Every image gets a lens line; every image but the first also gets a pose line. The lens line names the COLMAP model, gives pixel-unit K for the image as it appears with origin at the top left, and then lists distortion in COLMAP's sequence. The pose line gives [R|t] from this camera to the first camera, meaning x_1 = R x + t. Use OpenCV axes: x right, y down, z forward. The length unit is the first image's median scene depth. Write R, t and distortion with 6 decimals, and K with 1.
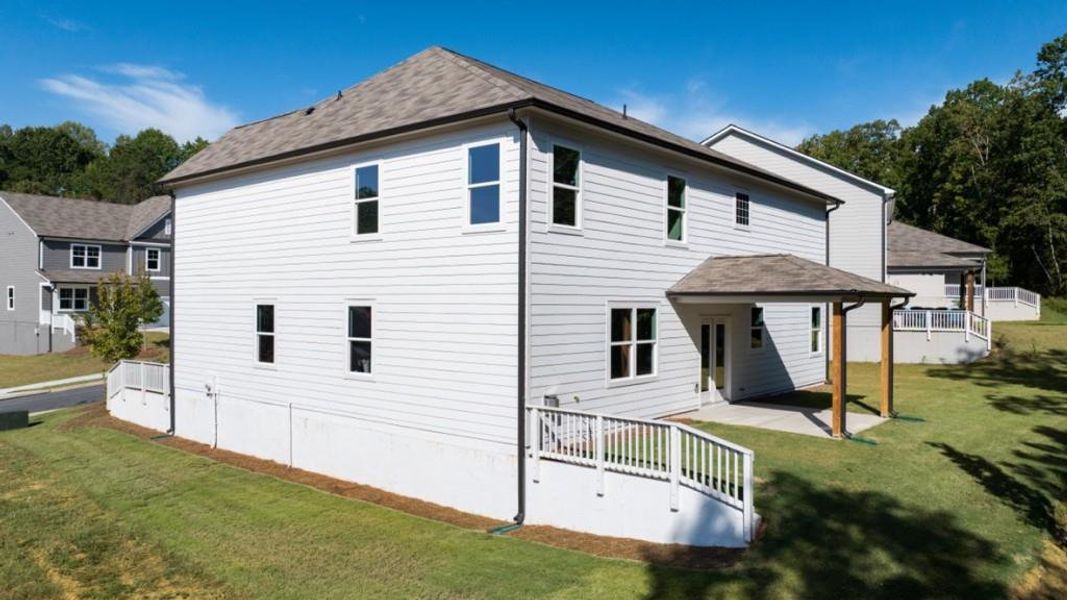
lens RADIAL K [[755.9, 0, 536.5], [0, 755.9, 302.2], [0, 0, 1]] dist [-0.040279, 0.045637]
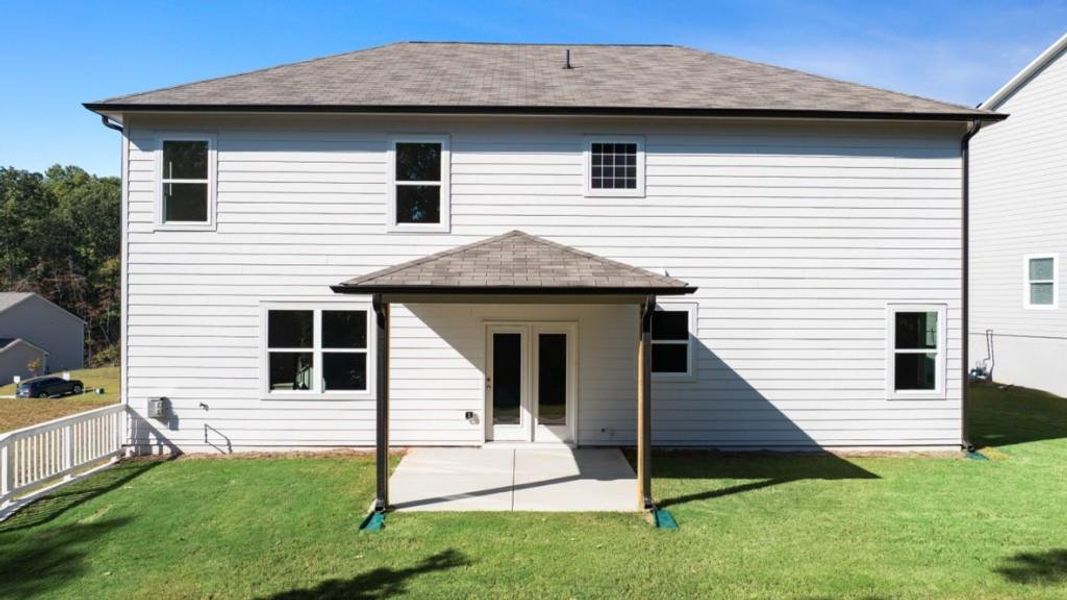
lens RADIAL K [[755.9, 0, 536.5], [0, 755.9, 302.2], [0, 0, 1]] dist [-0.040279, 0.045637]
pose [[0.658600, -0.004126, -0.752482, 1.018725], [-0.002602, 0.999967, -0.007761, 0.005970], [0.752489, 0.007069, 0.658567, 0.692895]]
